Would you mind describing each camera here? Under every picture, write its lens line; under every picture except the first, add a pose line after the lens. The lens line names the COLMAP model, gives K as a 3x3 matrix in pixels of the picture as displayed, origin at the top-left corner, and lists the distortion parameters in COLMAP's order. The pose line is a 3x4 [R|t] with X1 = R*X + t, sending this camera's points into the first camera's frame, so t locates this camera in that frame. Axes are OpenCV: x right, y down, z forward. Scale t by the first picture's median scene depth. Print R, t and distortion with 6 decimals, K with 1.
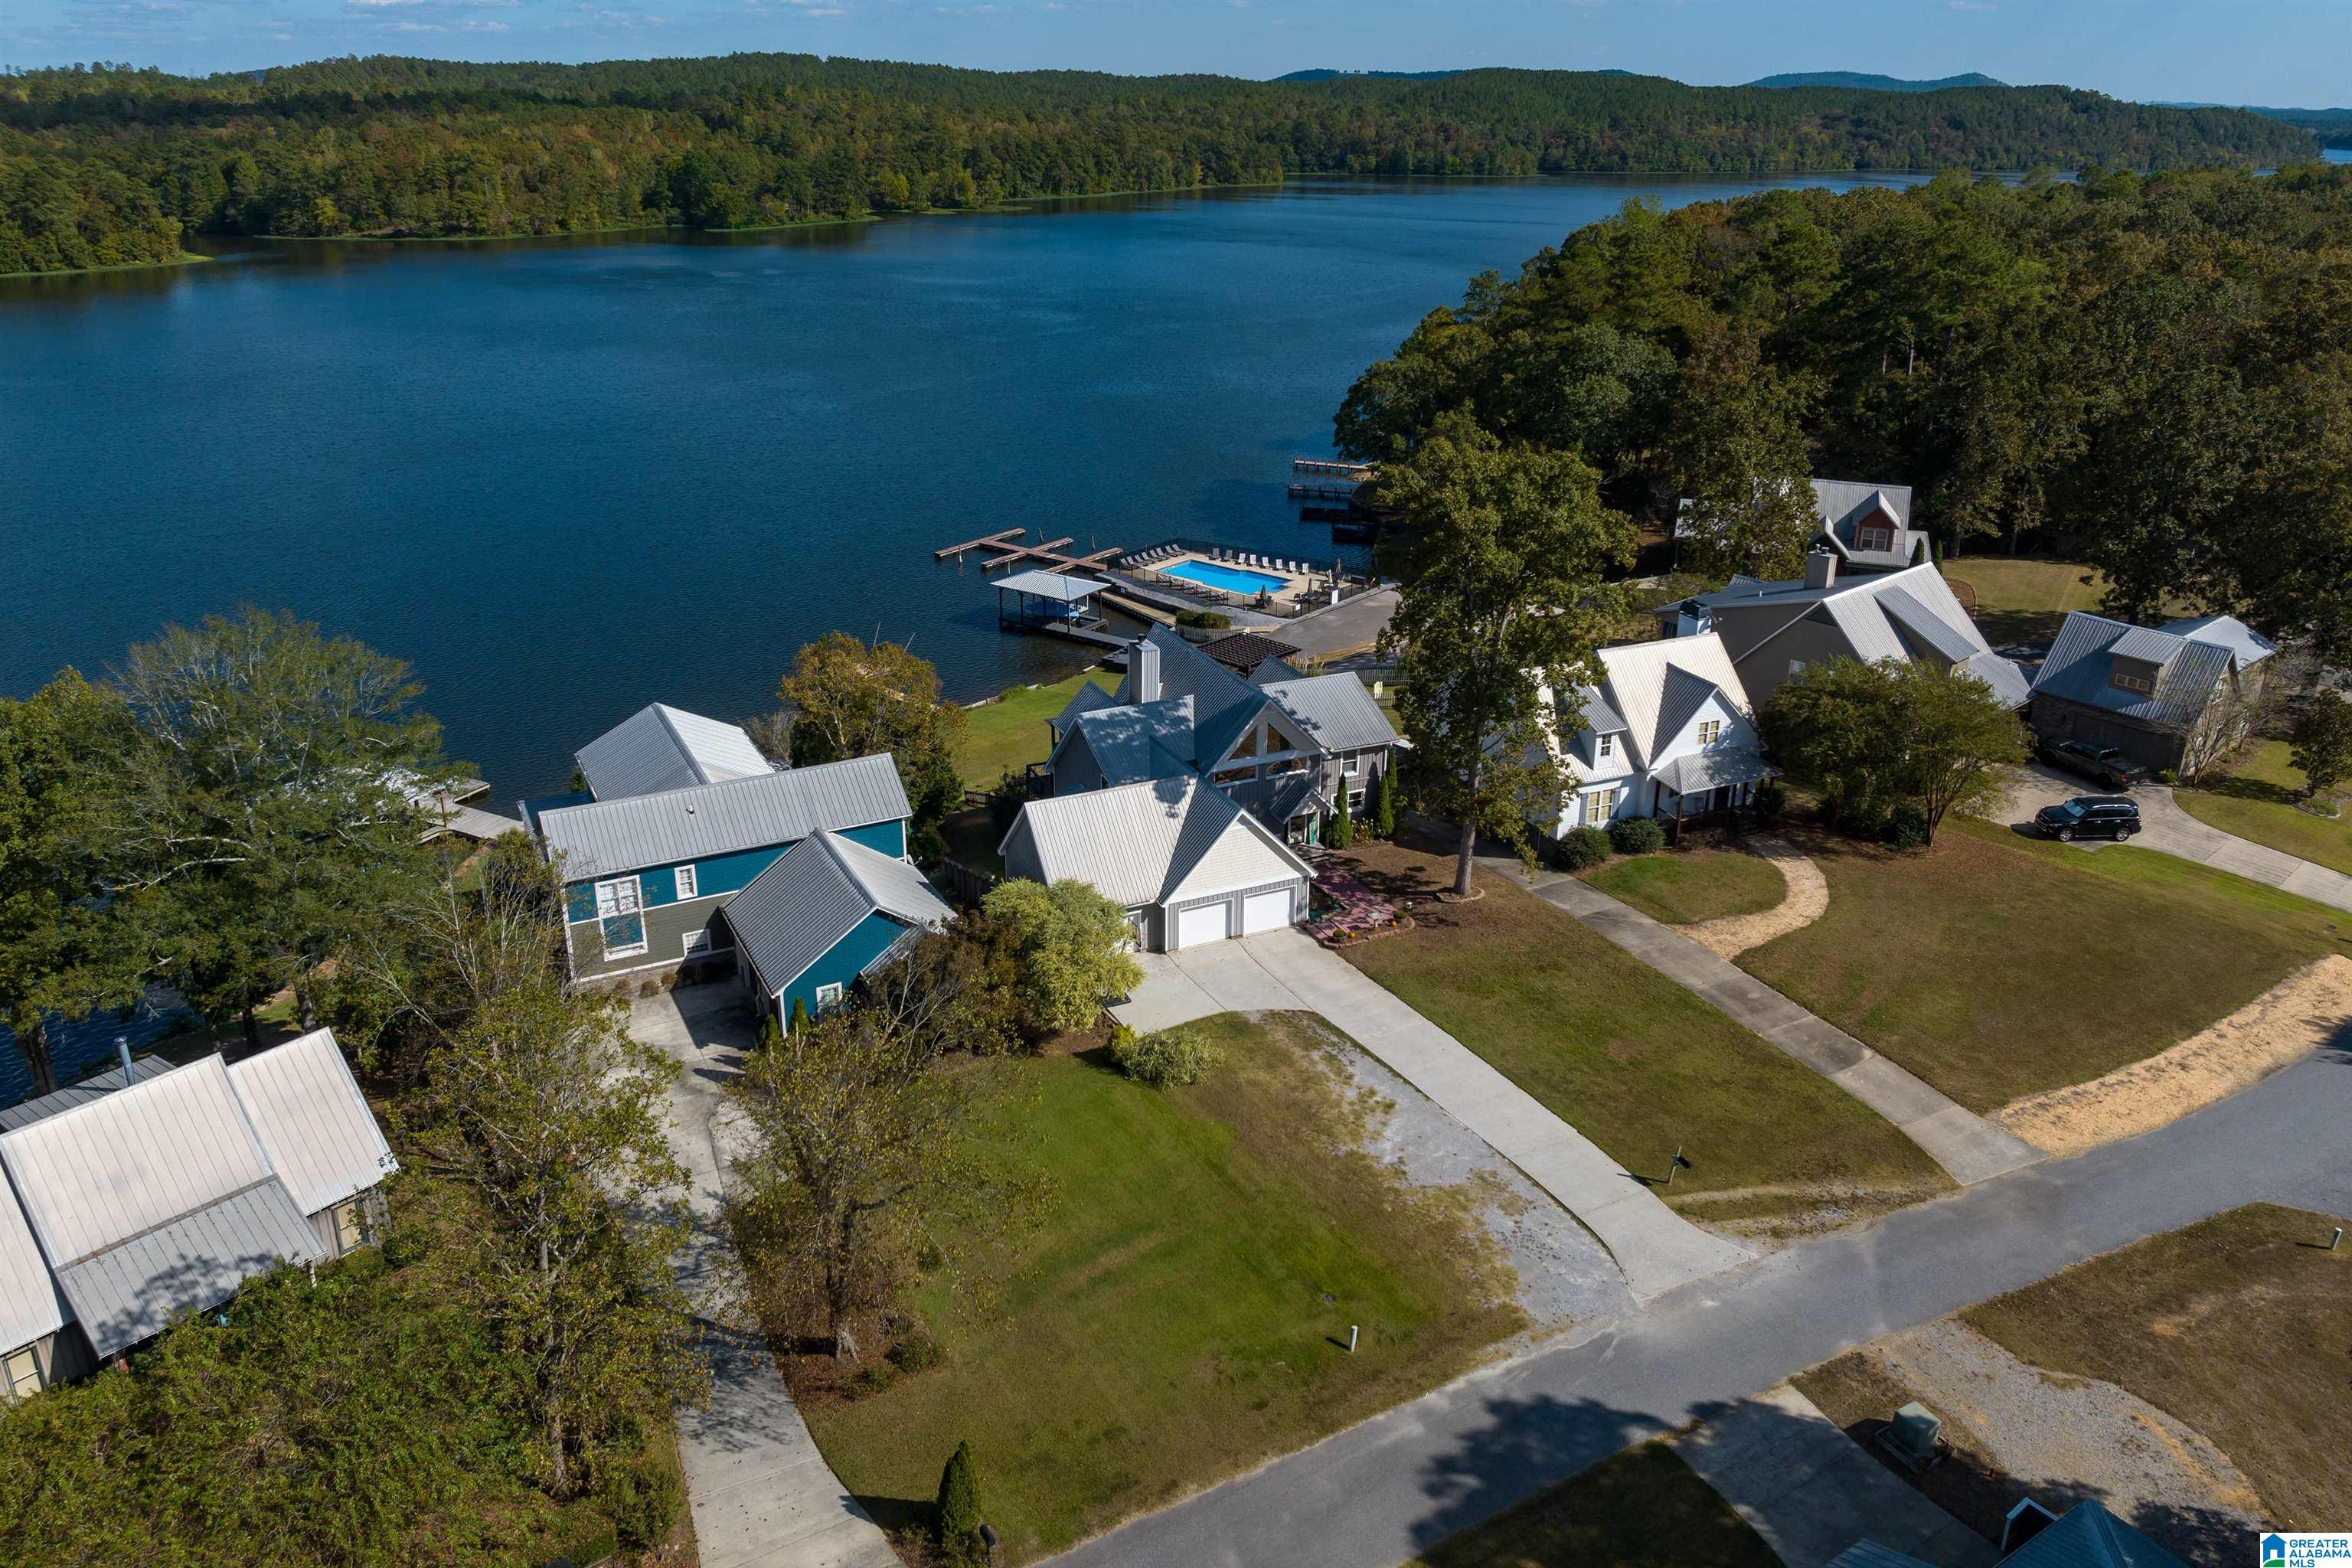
lens RADIAL K [[1657.5, 0, 1181.8], [0, 1657.5, 732.9], [0, 0, 1]] dist [-0.035929, -0.005996]
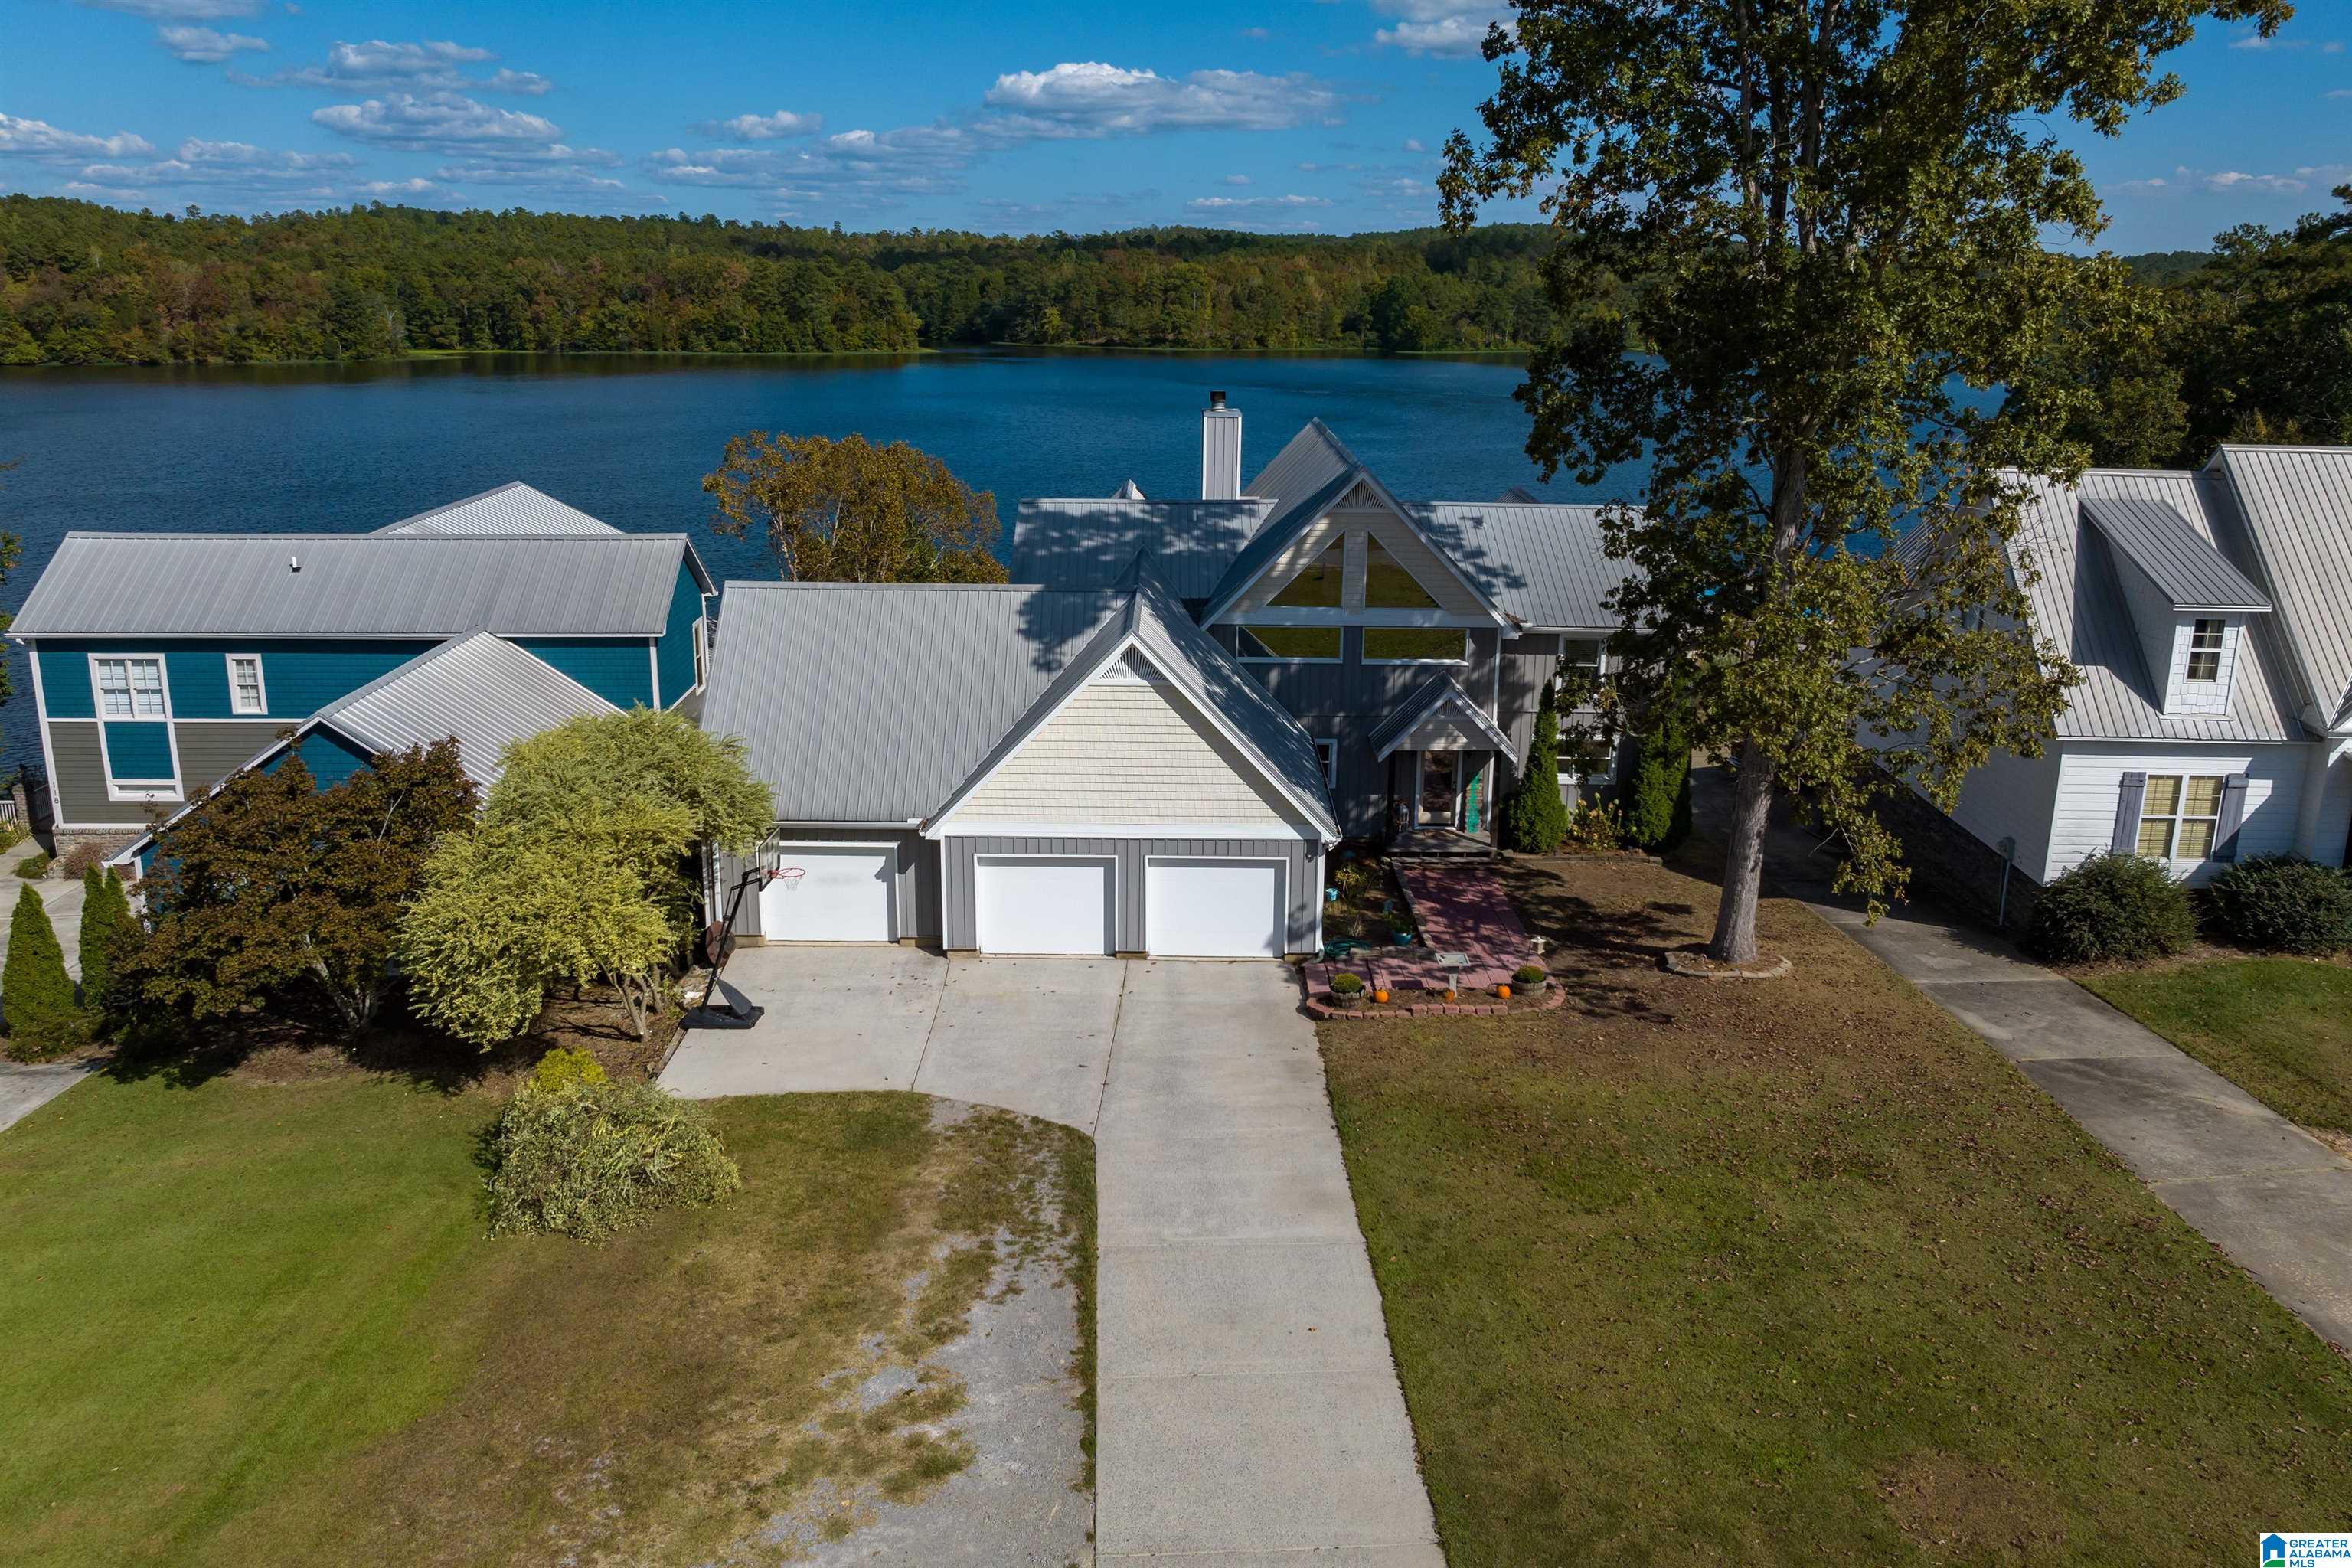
lens RADIAL K [[1657.5, 0, 1181.8], [0, 1657.5, 732.9], [0, 0, 1]] dist [-0.035929, -0.005996]
pose [[0.904965, 0.112217, -0.410421, 0.194934], [-0.155034, 0.985248, -0.072458, 0.087295], [0.396236, 0.129201, 0.909013, 0.556575]]
